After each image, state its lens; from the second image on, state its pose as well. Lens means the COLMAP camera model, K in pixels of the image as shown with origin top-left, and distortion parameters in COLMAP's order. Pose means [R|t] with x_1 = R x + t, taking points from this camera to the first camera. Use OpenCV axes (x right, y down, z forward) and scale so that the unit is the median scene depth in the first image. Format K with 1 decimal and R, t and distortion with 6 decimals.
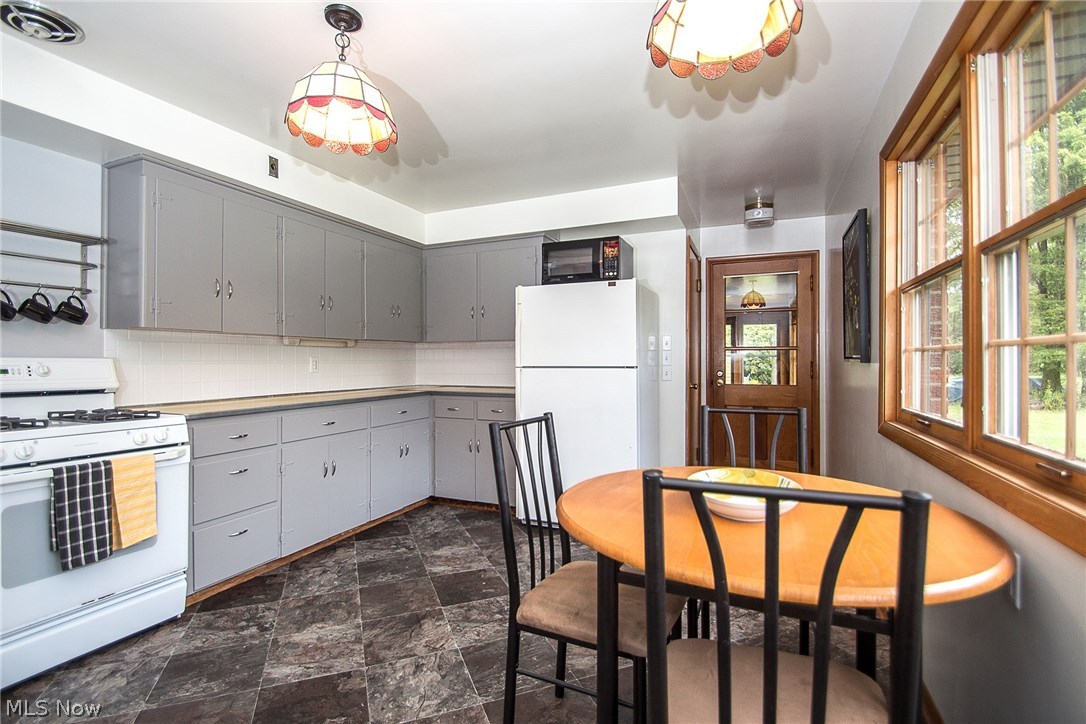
lens RADIAL K [[501.7, 0, 546.3], [0, 501.7, 359.0], [0, 0, 1]] dist [-0.040577, -0.004011]
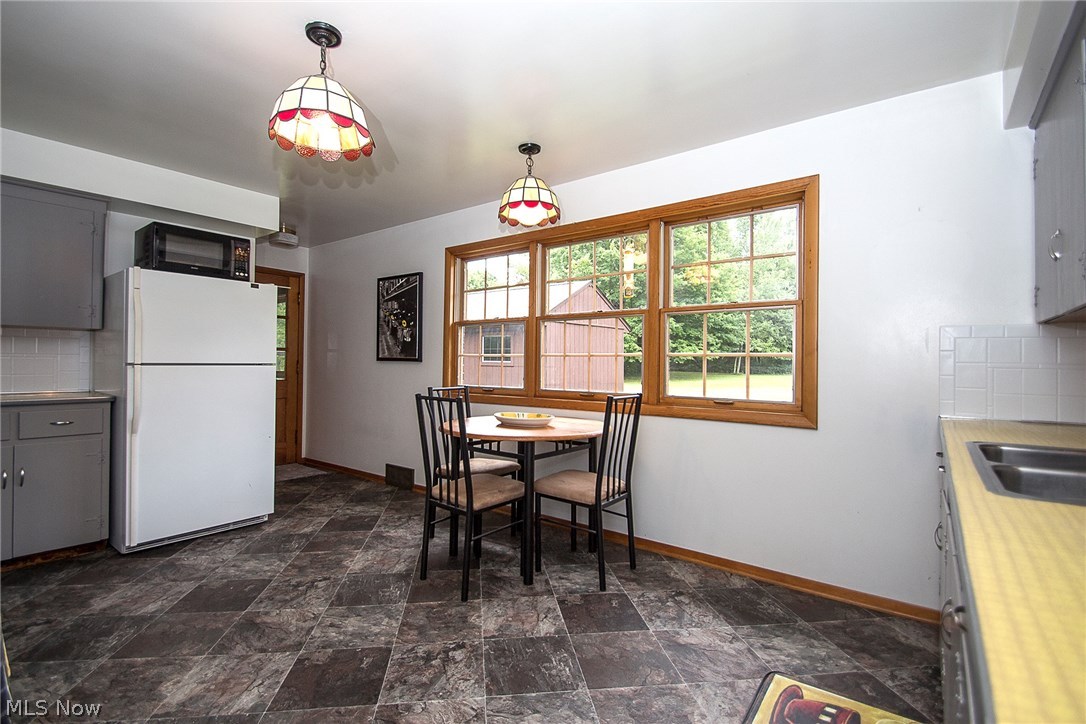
lens RADIAL K [[501.7, 0, 551.0], [0, 501.7, 359.2], [0, 0, 1]] dist [-0.040577, -0.004011]
pose [[0.228778, 0.009833, 0.973429, -1.021927], [-0.003726, 0.999951, -0.009225, 0.017534], [-0.973471, -0.001516, 0.228804, 0.206102]]
